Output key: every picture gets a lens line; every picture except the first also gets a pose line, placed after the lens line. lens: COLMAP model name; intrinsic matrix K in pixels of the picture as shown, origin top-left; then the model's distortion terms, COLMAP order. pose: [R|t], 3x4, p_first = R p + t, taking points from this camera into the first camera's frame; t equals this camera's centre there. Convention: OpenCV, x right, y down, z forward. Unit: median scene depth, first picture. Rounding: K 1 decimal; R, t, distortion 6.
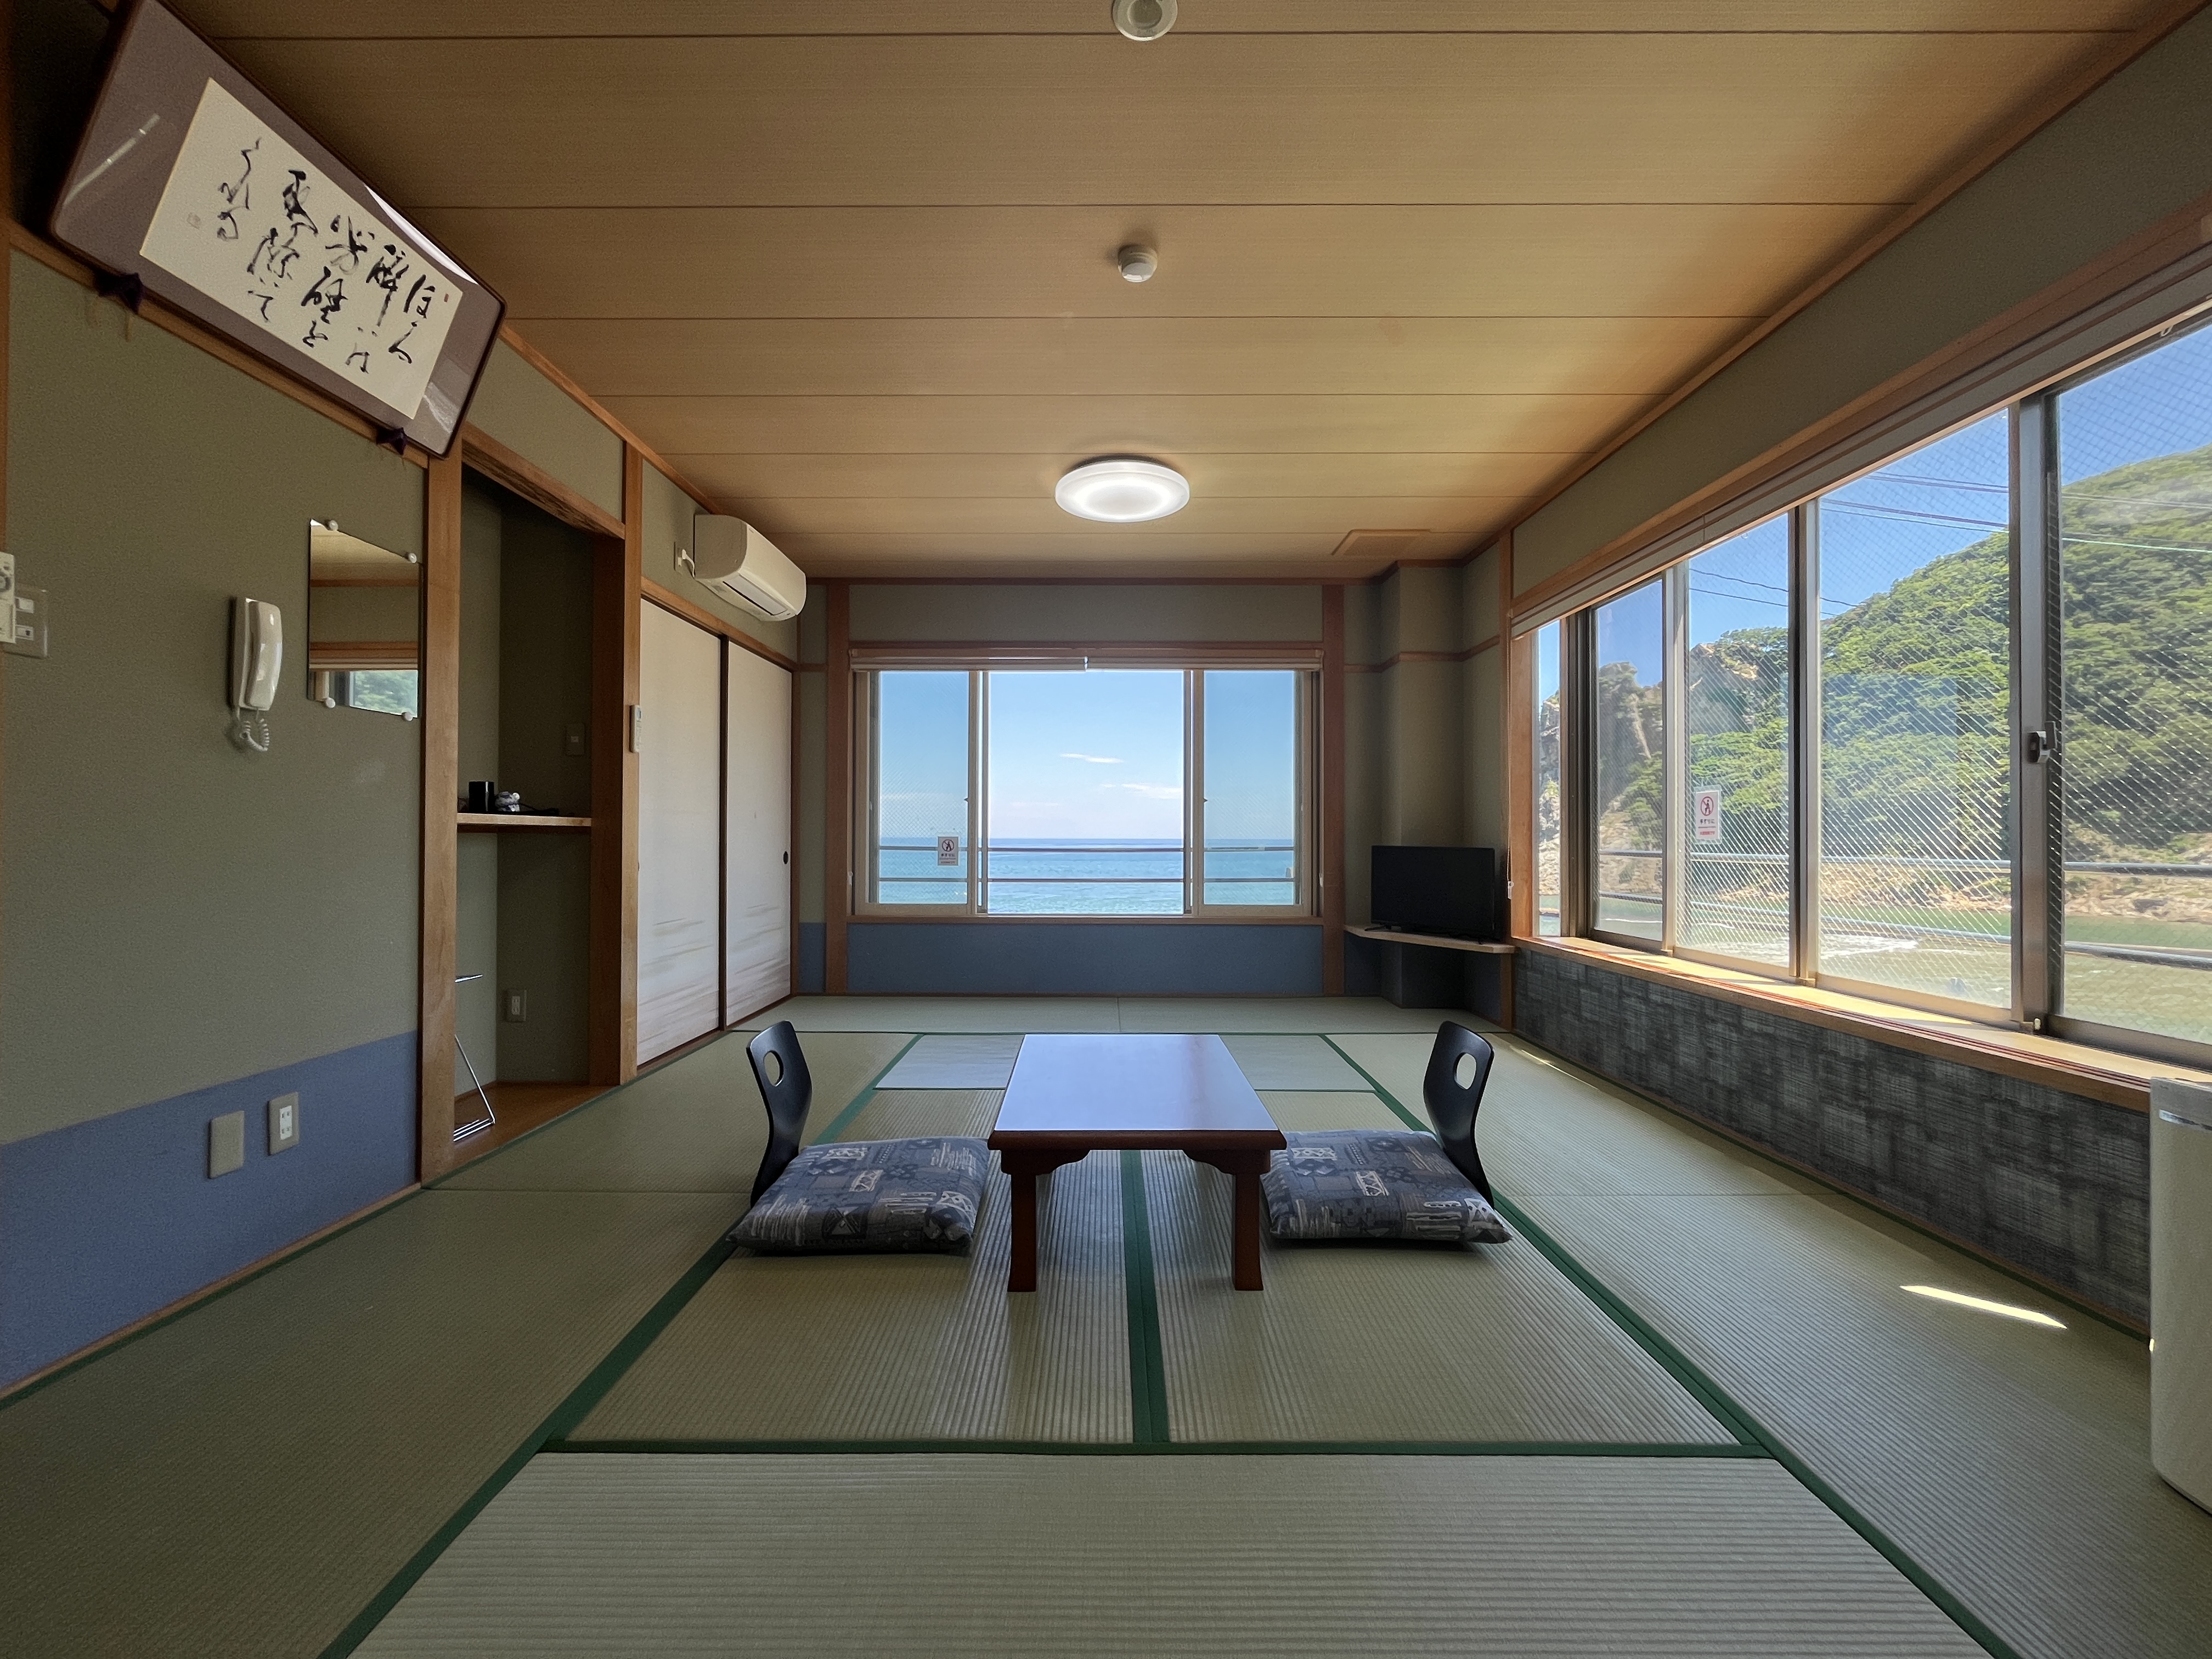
lens RADIAL K [[890.9, 0, 1098.2], [0, 890.9, 833.9], [0, 0, 1]] dist [0.001242, -0.000385]
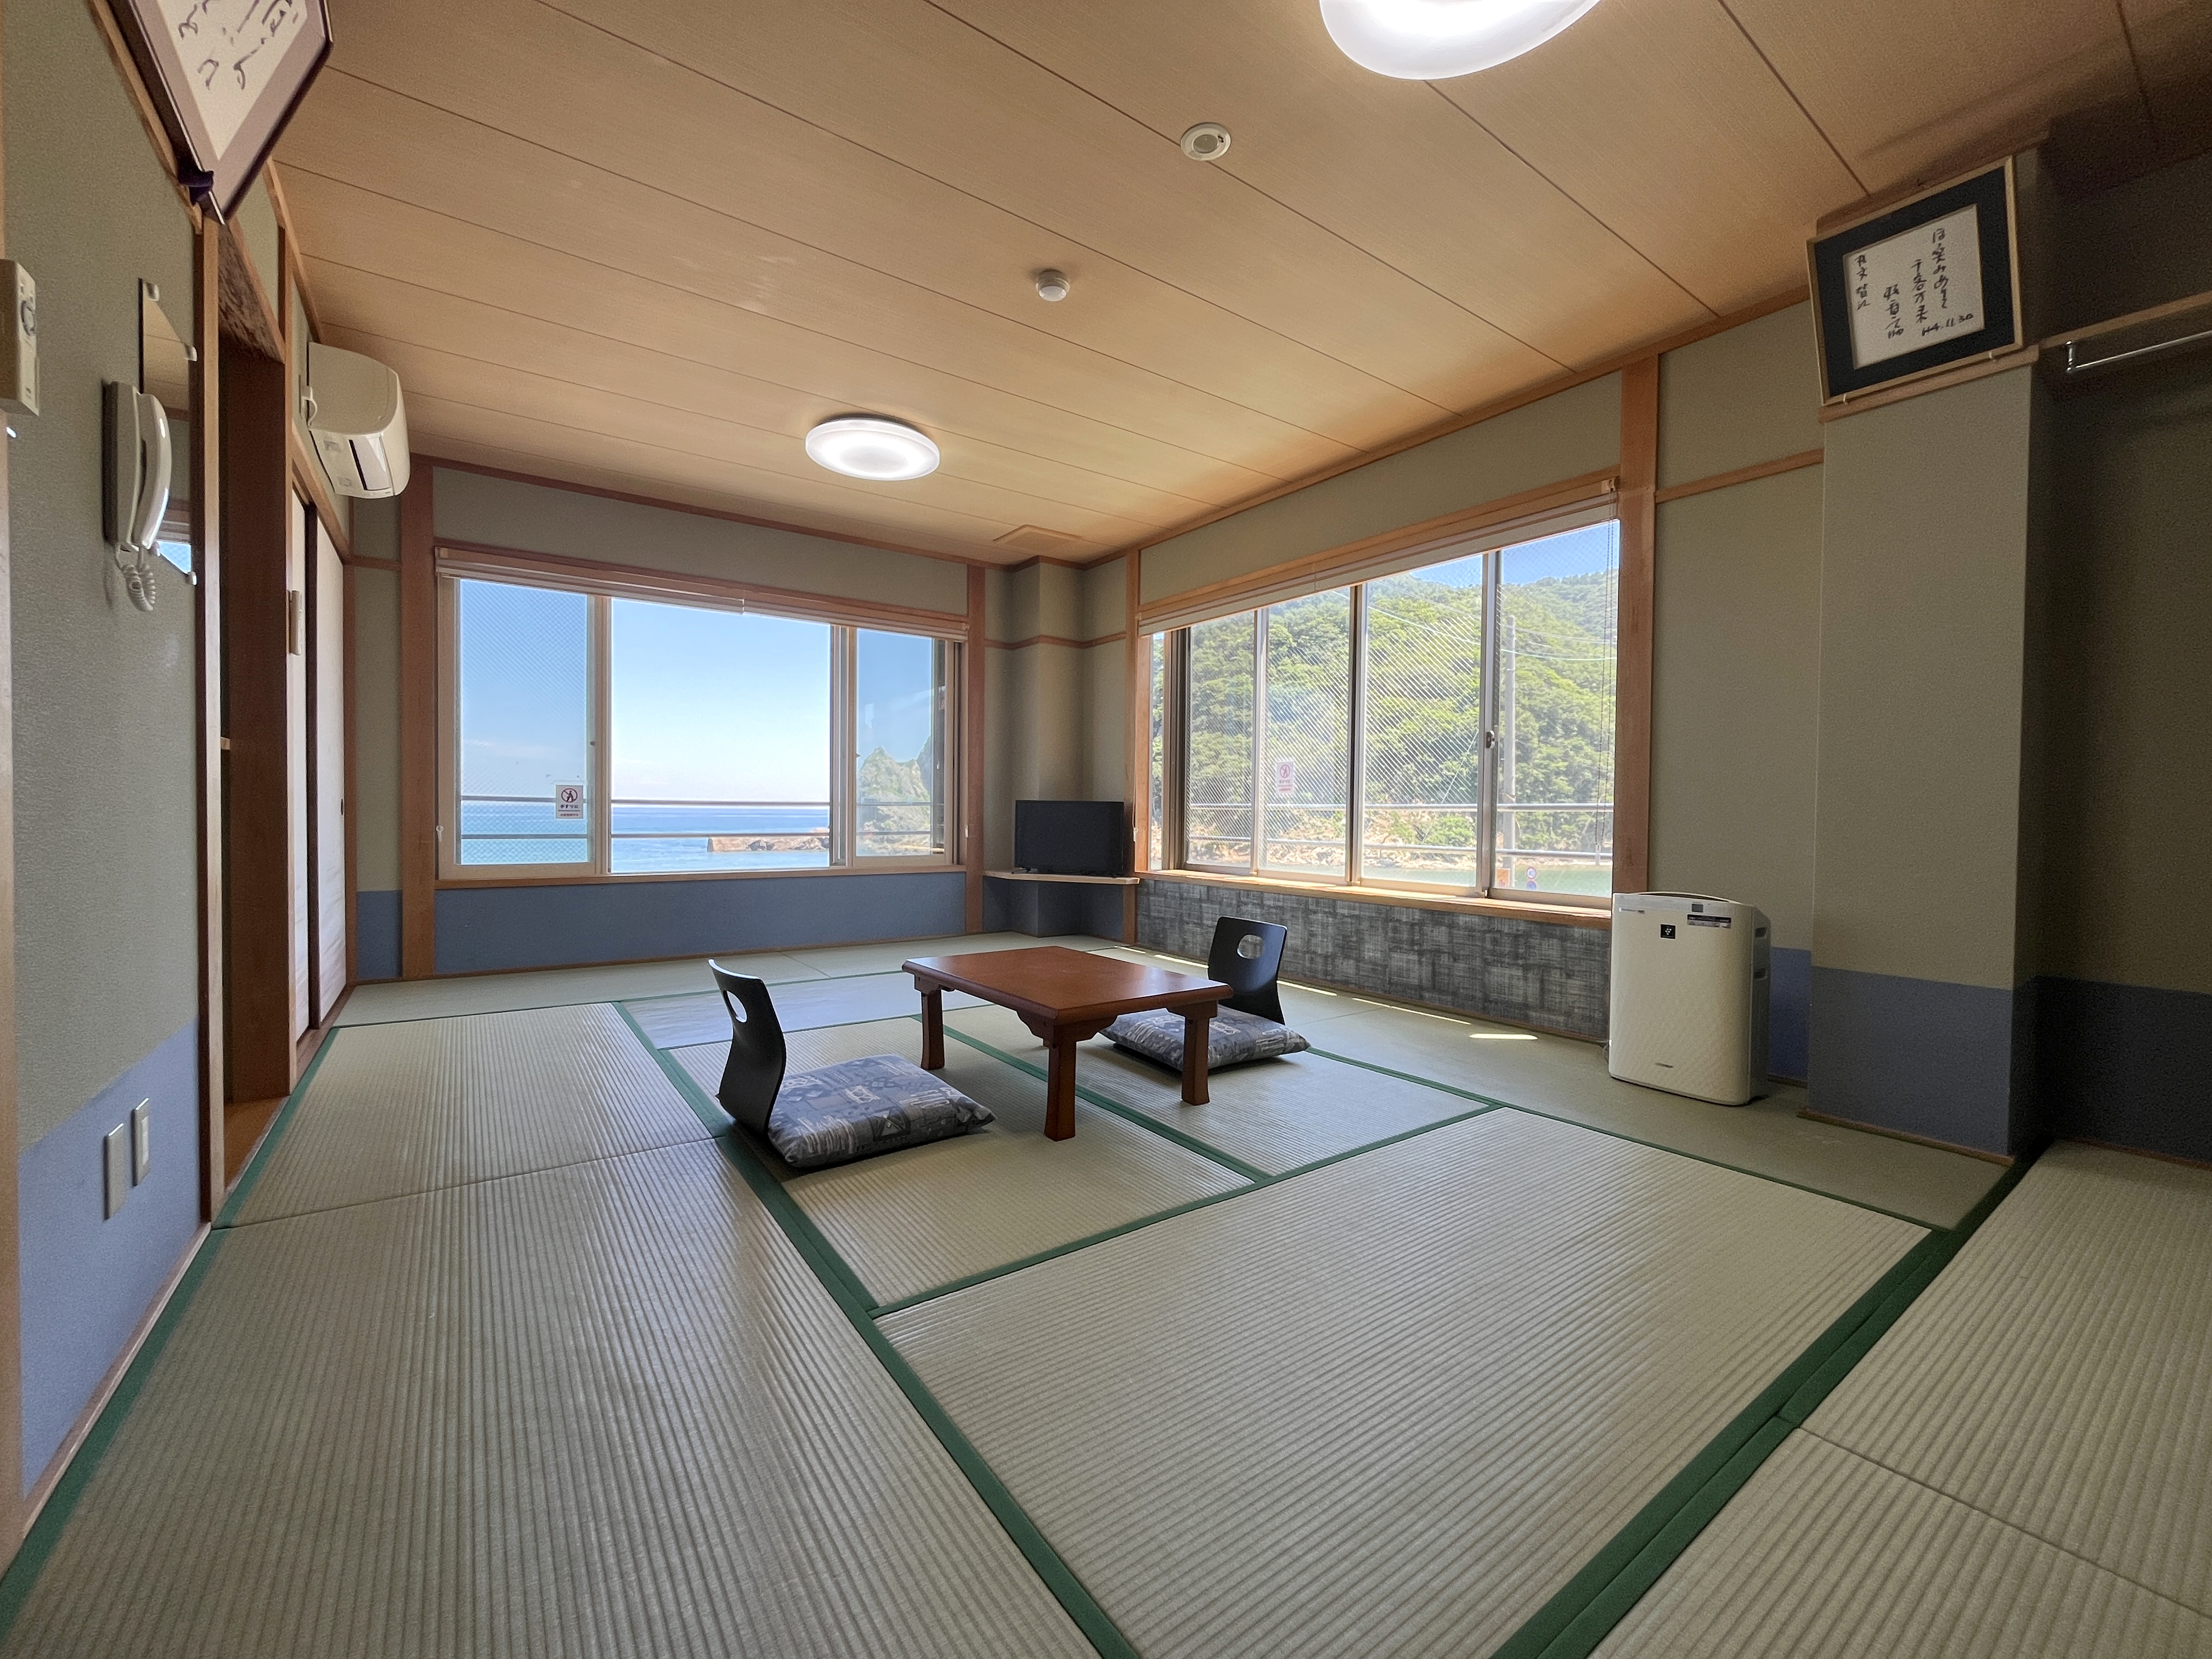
lens RADIAL K [[890.9, 0, 1098.2], [0, 890.9, 833.9], [0, 0, 1]] dist [0.001242, -0.000385]
pose [[0.814551, -0.009564, 0.580013, -0.470715], [-0.010540, 0.999455, 0.031283, 0.033511], [-0.579996, -0.031595, 0.814006, -0.007777]]
